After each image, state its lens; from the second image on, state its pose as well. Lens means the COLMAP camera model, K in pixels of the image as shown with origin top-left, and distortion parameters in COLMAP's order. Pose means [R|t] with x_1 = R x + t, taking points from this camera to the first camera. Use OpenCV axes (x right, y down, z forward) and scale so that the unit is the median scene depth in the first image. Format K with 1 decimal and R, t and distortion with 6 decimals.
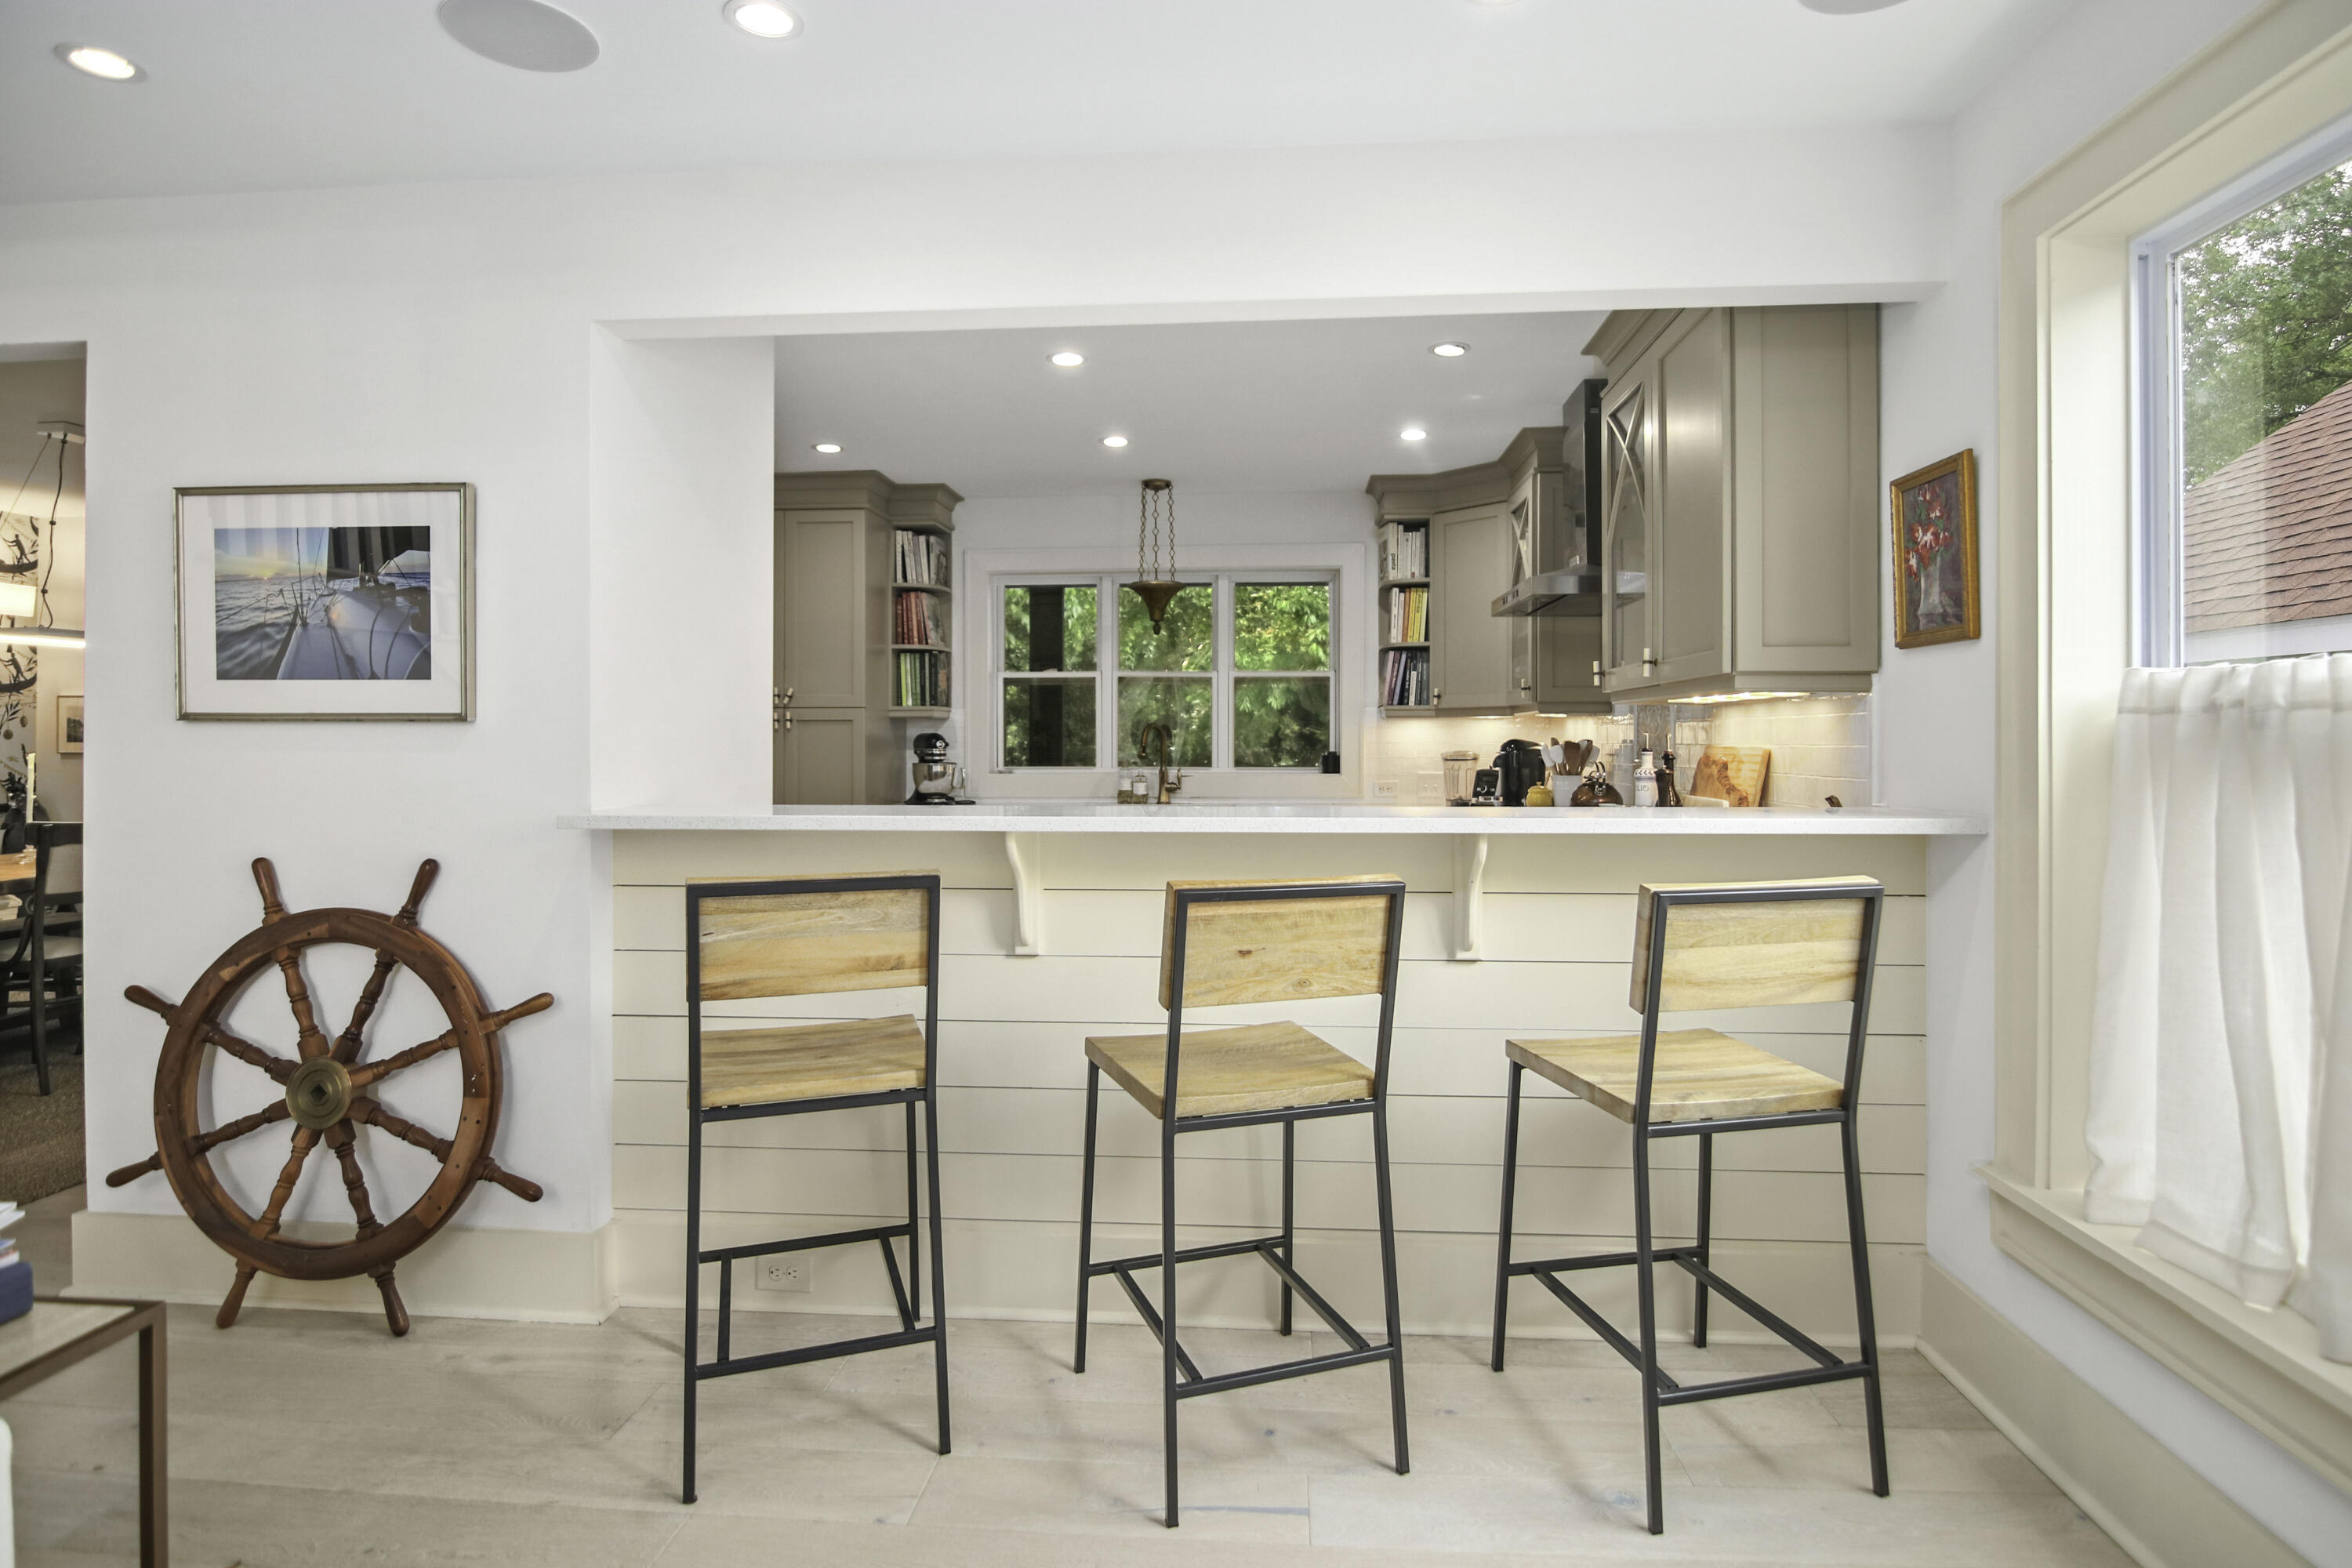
lens RADIAL K [[1227.3, 0, 1185.1], [0, 1227.3, 734.1], [0, 0, 1]] dist [-0.003243, -0.001080]
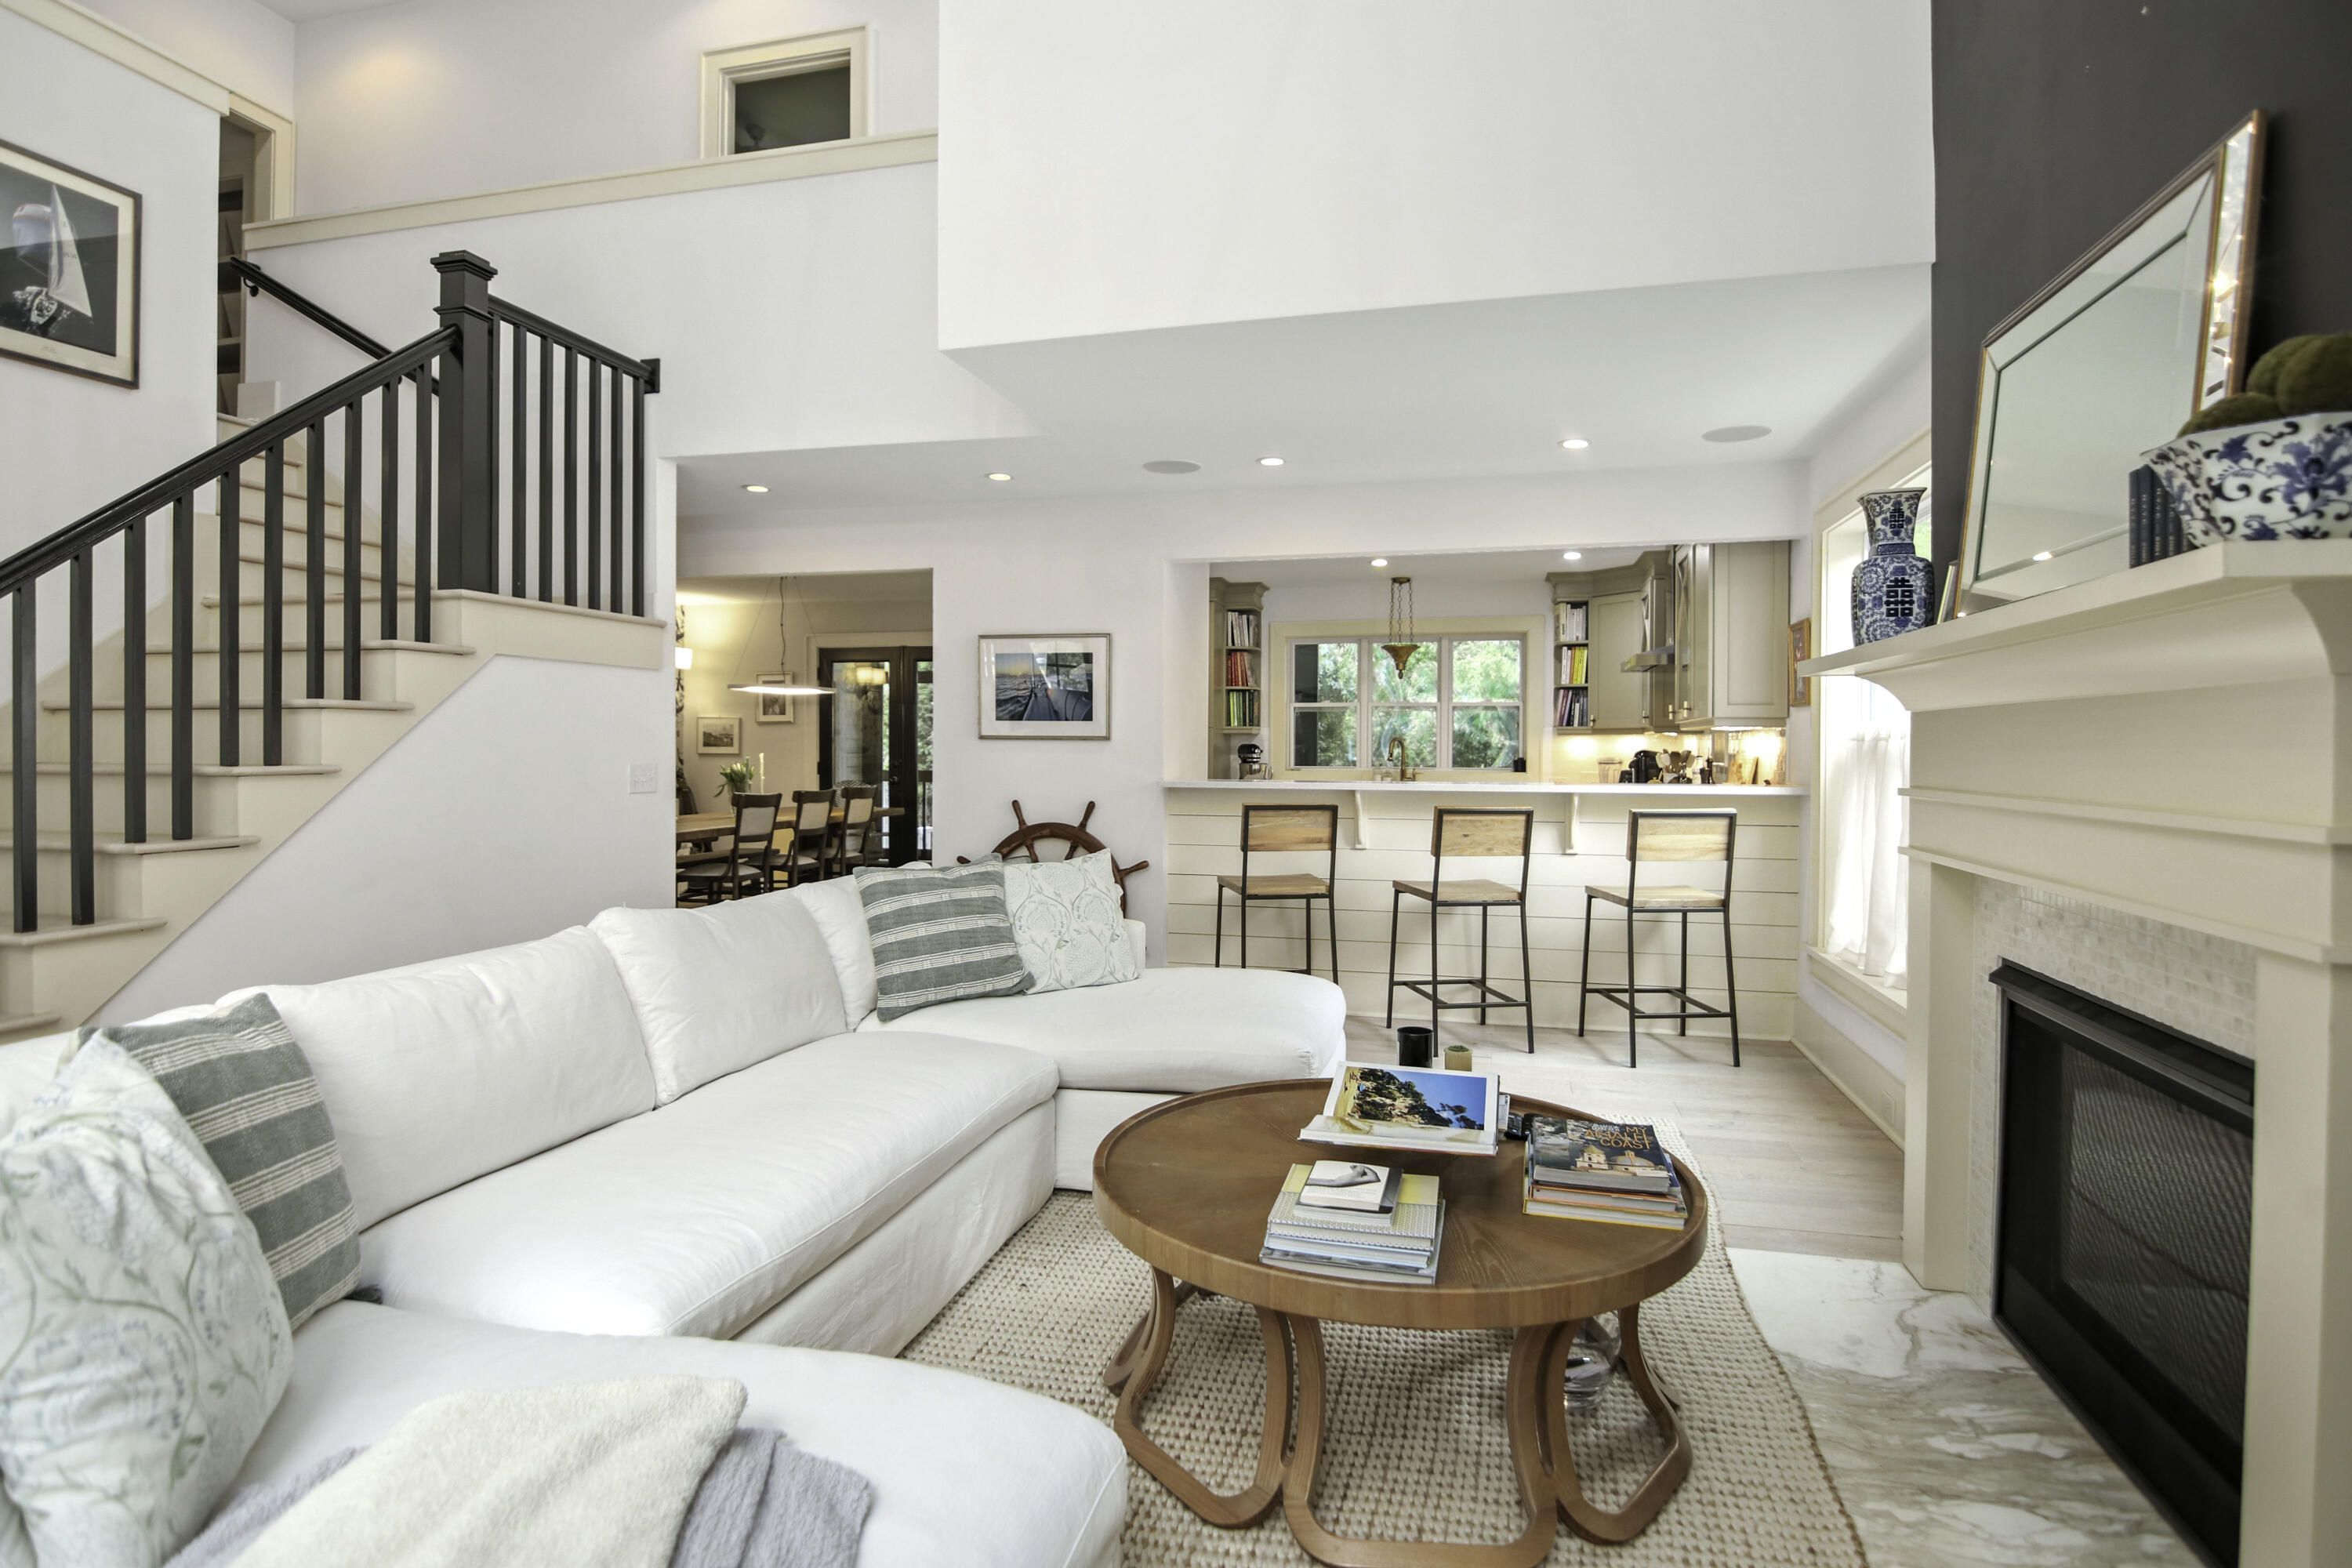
lens RADIAL K [[1212.3, 0, 1184.1], [0, 1212.3, 747.7], [0, 0, 1]] dist [0.002105, 0.000148]
pose [[0.985767, 0.004861, -0.168044, -0.076878], [-0.004073, 0.999979, 0.005038, -0.007494], [0.168065, -0.004282, 0.985767, -1.149444]]
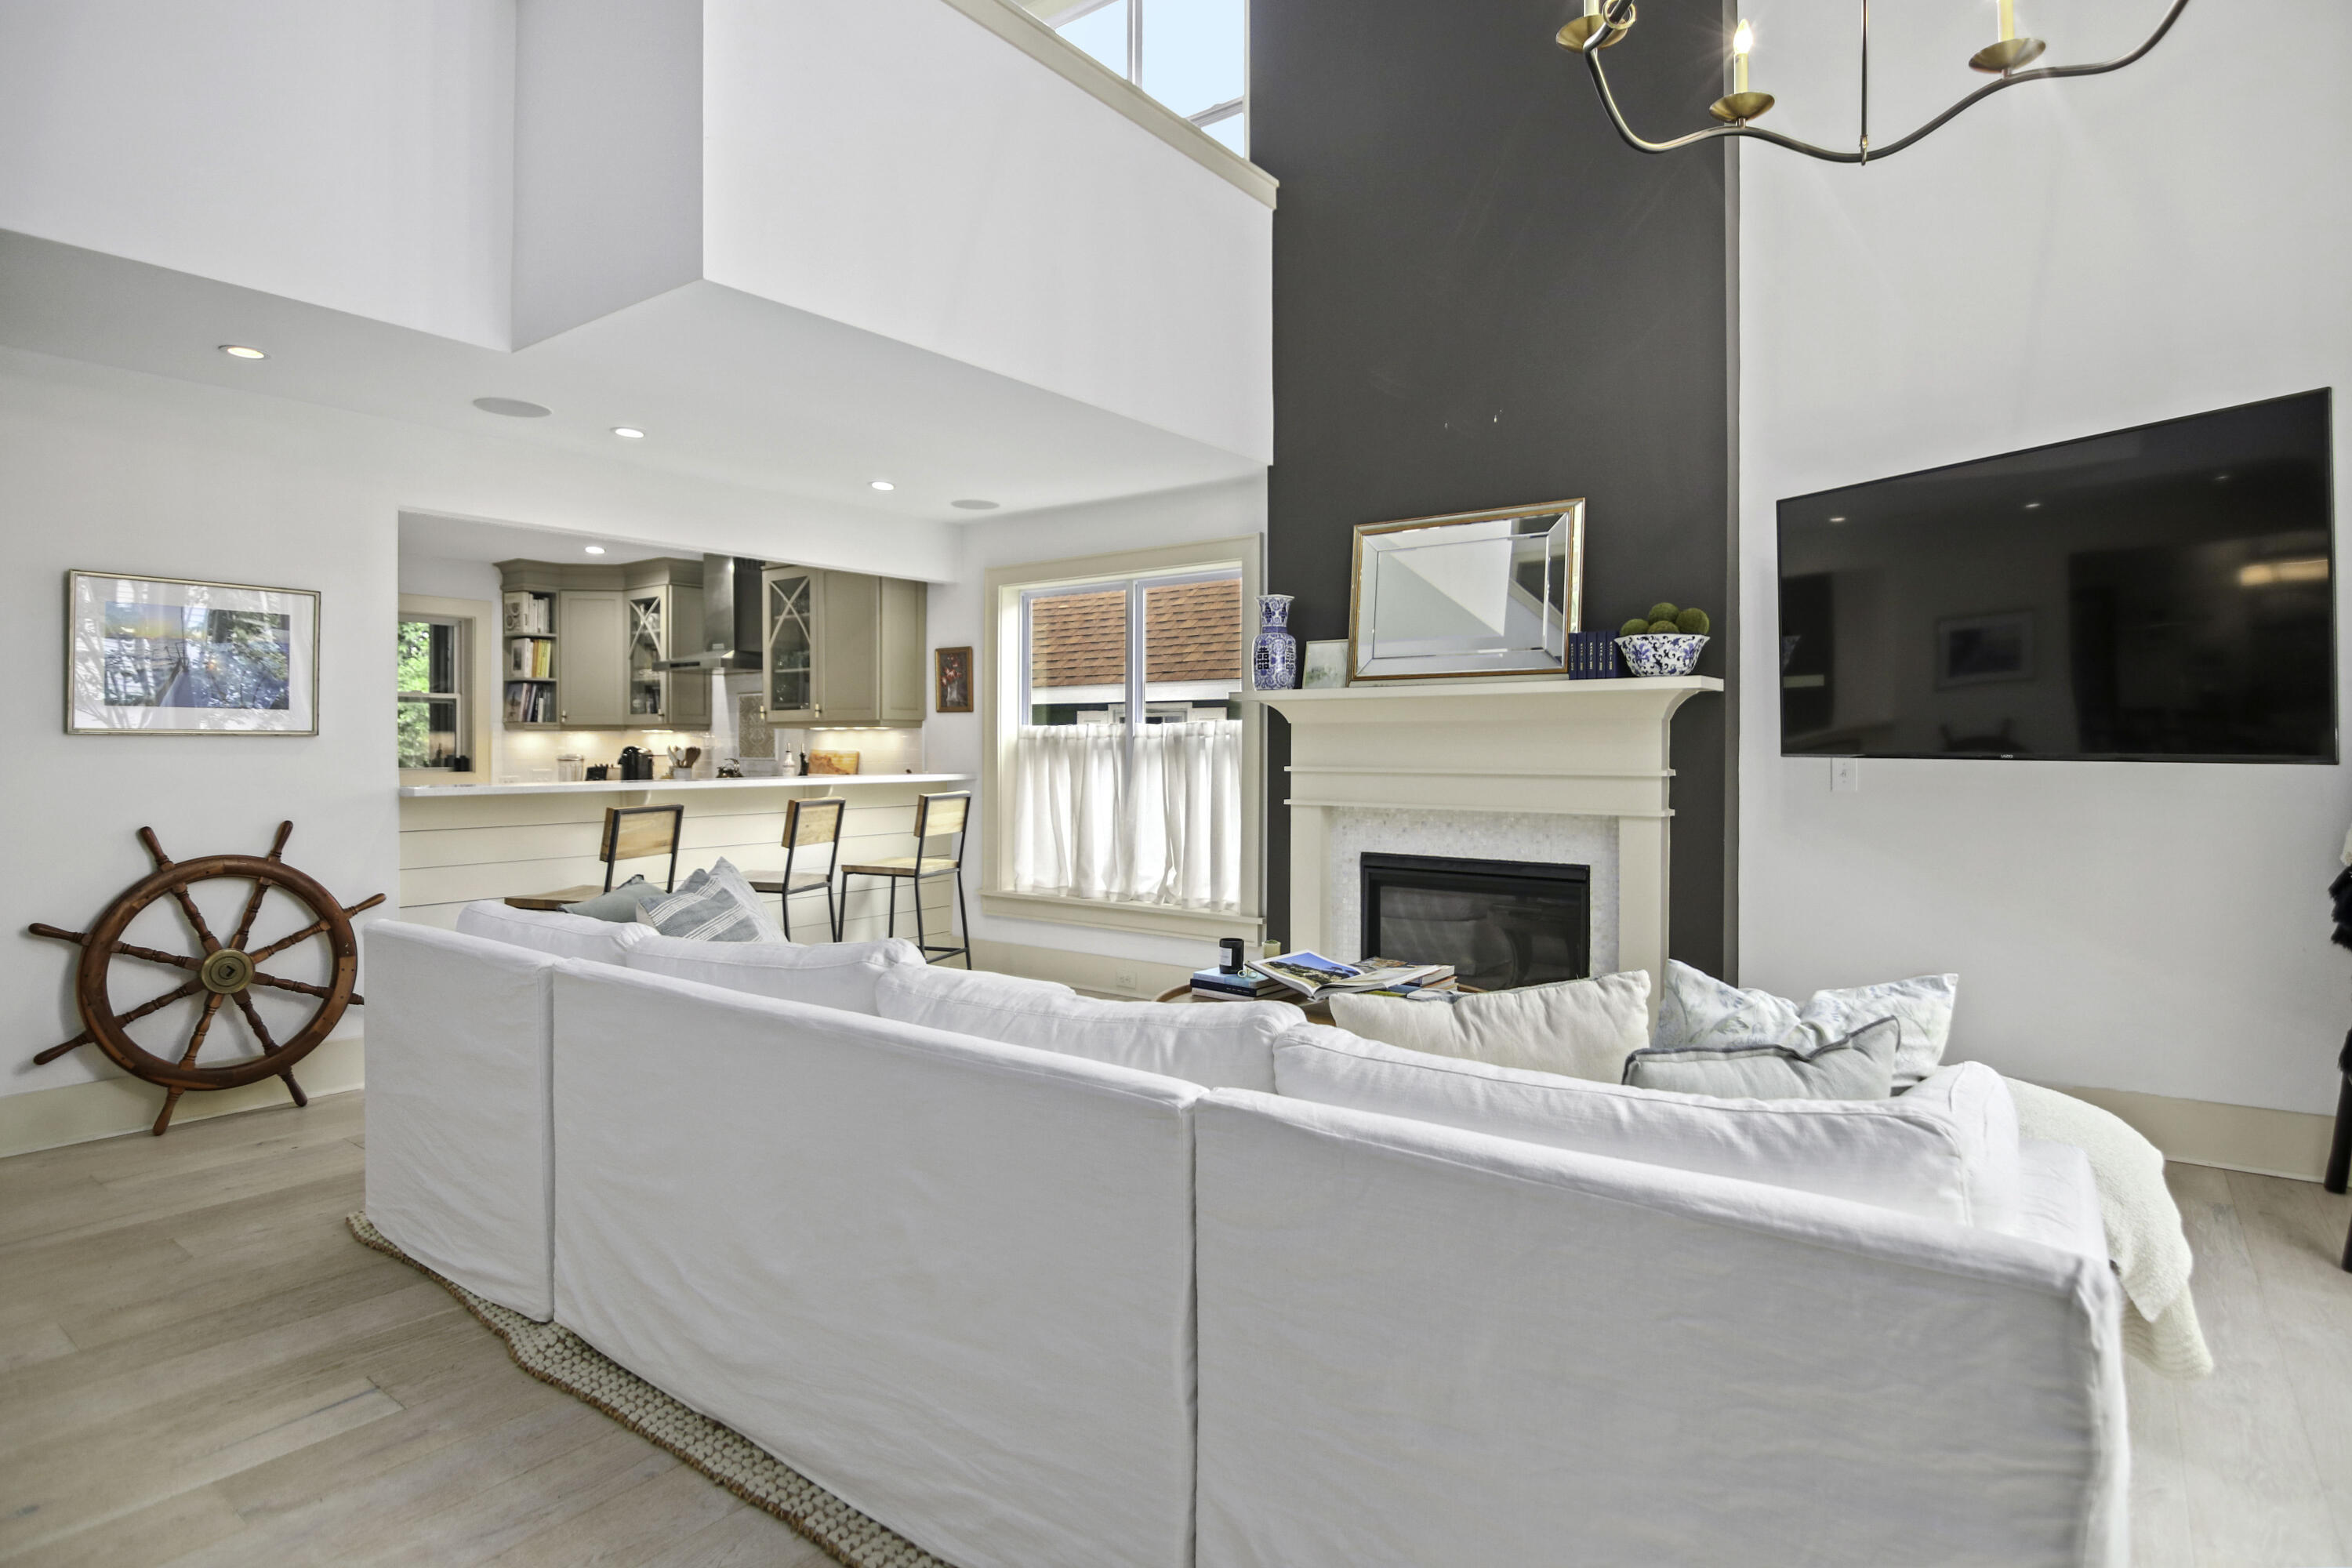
lens RADIAL K [[1212.3, 0, 1184.1], [0, 1212.3, 747.7], [0, 0, 1]] dist [0.002105, 0.000148]
pose [[0.537240, -0.001273, 0.843429, -1.327988], [-0.004259, 0.999982, 0.004222, -0.006728], [-0.843419, -0.005860, 0.537225, -0.851571]]
